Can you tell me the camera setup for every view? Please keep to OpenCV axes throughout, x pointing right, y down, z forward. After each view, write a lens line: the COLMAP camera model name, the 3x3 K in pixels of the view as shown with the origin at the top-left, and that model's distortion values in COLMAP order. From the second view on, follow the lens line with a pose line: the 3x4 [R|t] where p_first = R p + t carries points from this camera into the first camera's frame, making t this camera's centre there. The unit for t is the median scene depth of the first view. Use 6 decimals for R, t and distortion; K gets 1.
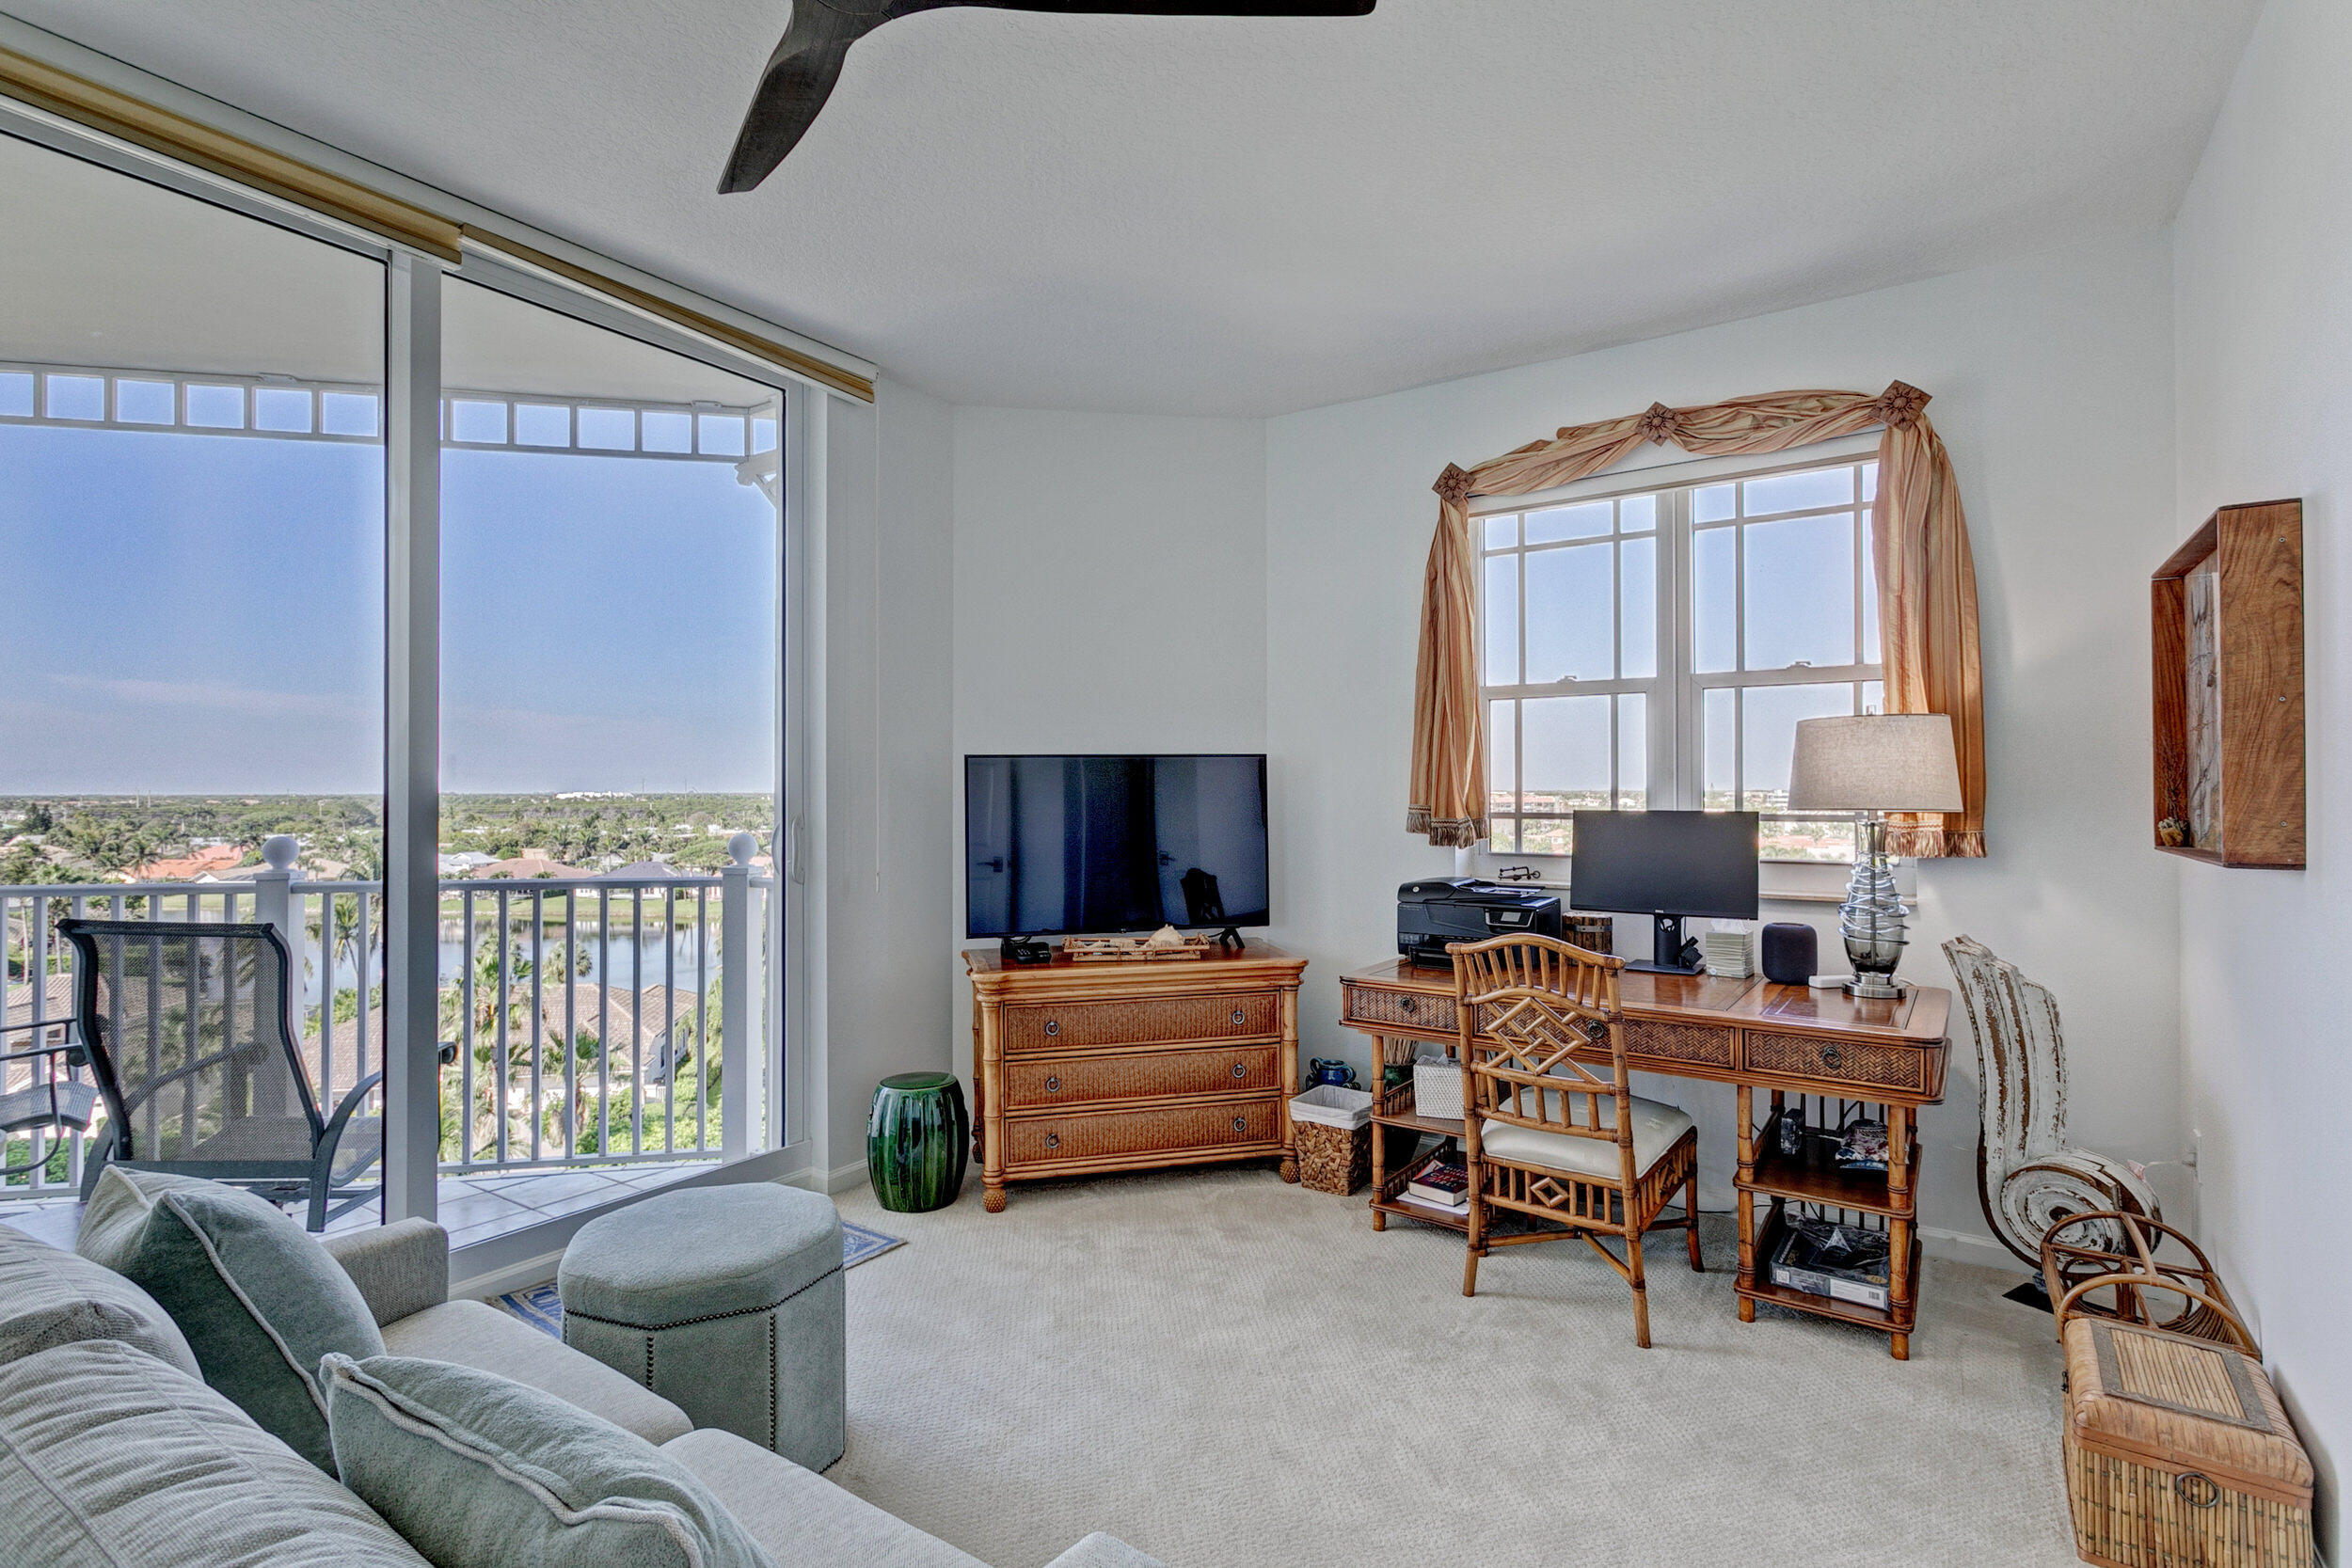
lens RADIAL K [[1136.7, 0, 1189.2], [0, 1136.7, 783.8], [0, 0, 1]] dist [0.005626, 0.000535]
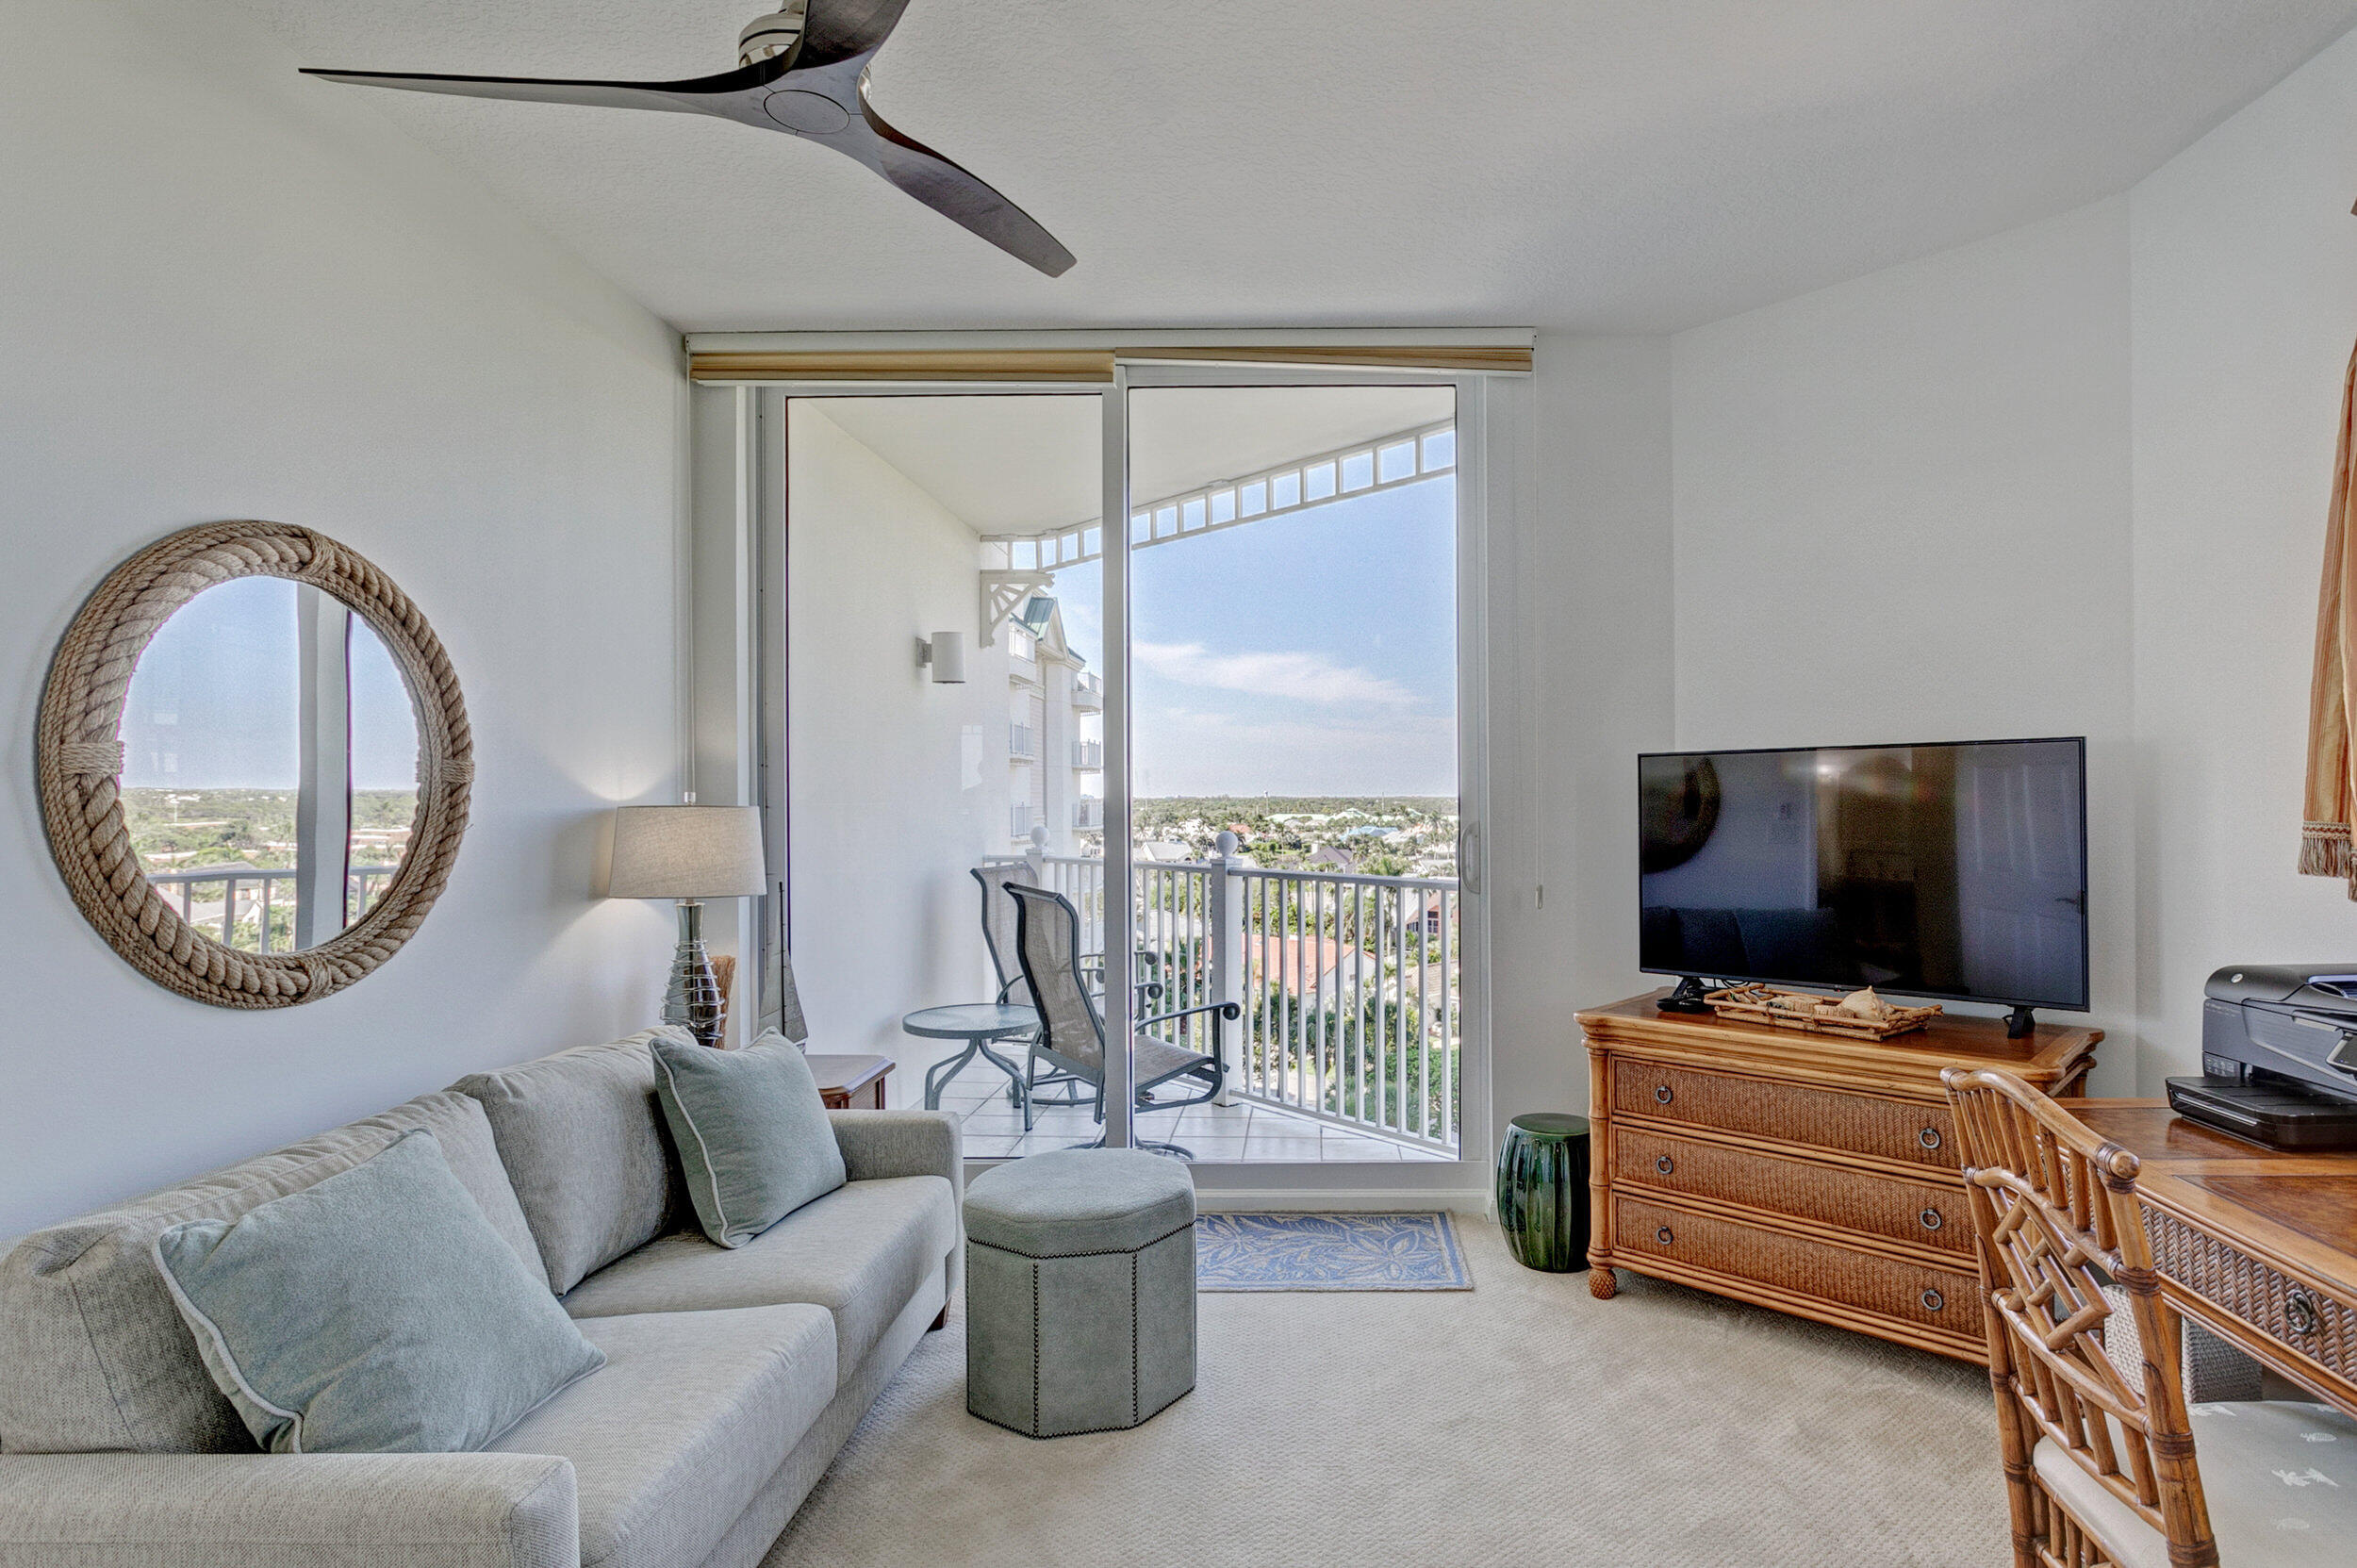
lens RADIAL K [[1179.0, 0, 1187.1], [0, 1179.0, 786.2], [0, 0, 1]] dist [-0.005373, 0.003913]
pose [[0.560213, -0.006536, -0.828323, 0.373010], [0.007780, 0.999966, -0.002628, -0.001510], [0.828312, -0.004972, 0.560245, 0.256672]]
